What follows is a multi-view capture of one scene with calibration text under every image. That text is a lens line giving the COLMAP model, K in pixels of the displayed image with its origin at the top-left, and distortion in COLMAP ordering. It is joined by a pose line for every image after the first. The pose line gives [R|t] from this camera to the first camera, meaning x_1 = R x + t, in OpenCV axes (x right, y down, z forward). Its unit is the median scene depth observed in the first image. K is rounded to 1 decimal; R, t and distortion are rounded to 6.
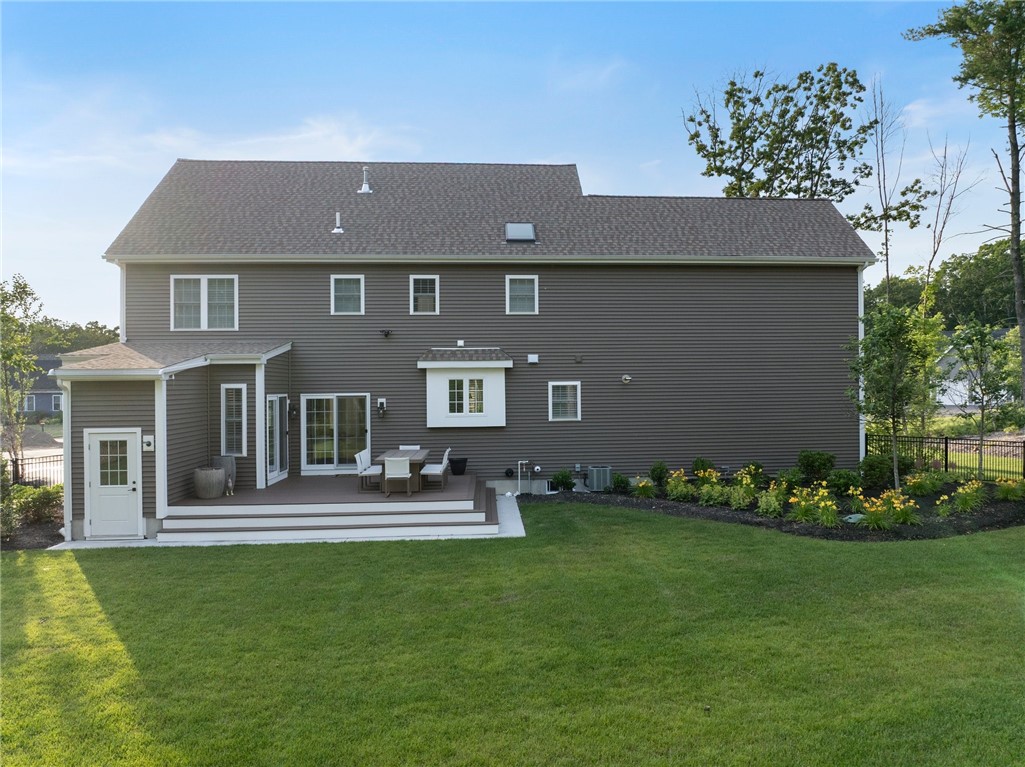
lens RADIAL K [[635.4, 0, 515.0], [0, 635.4, 387.6], [0, 0, 1]] dist [-0.003606, -0.001855]
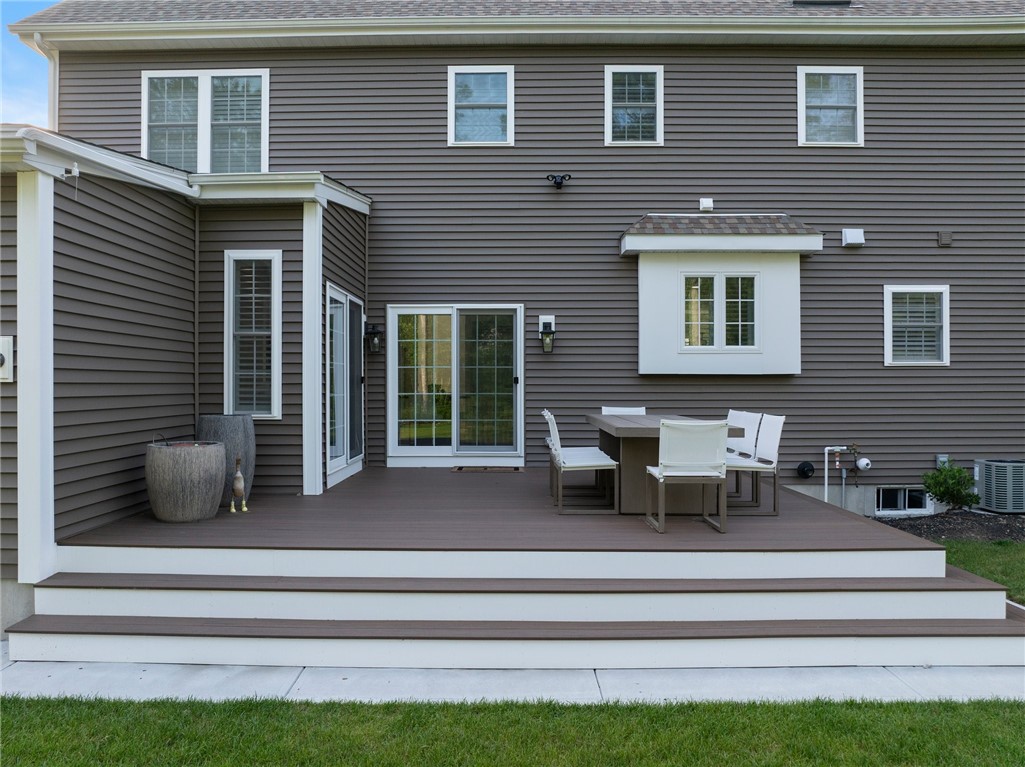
lens RADIAL K [[719.2, 0, 510.8], [0, 719.2, 382.0], [0, 0, 1]] dist [-0.025954, 0.011894]
pose [[0.995339, 0.009139, -0.096004, -0.185005], [-0.008159, 0.999911, 0.010603, 0.063911], [0.096092, -0.009770, 0.995325, 0.444052]]
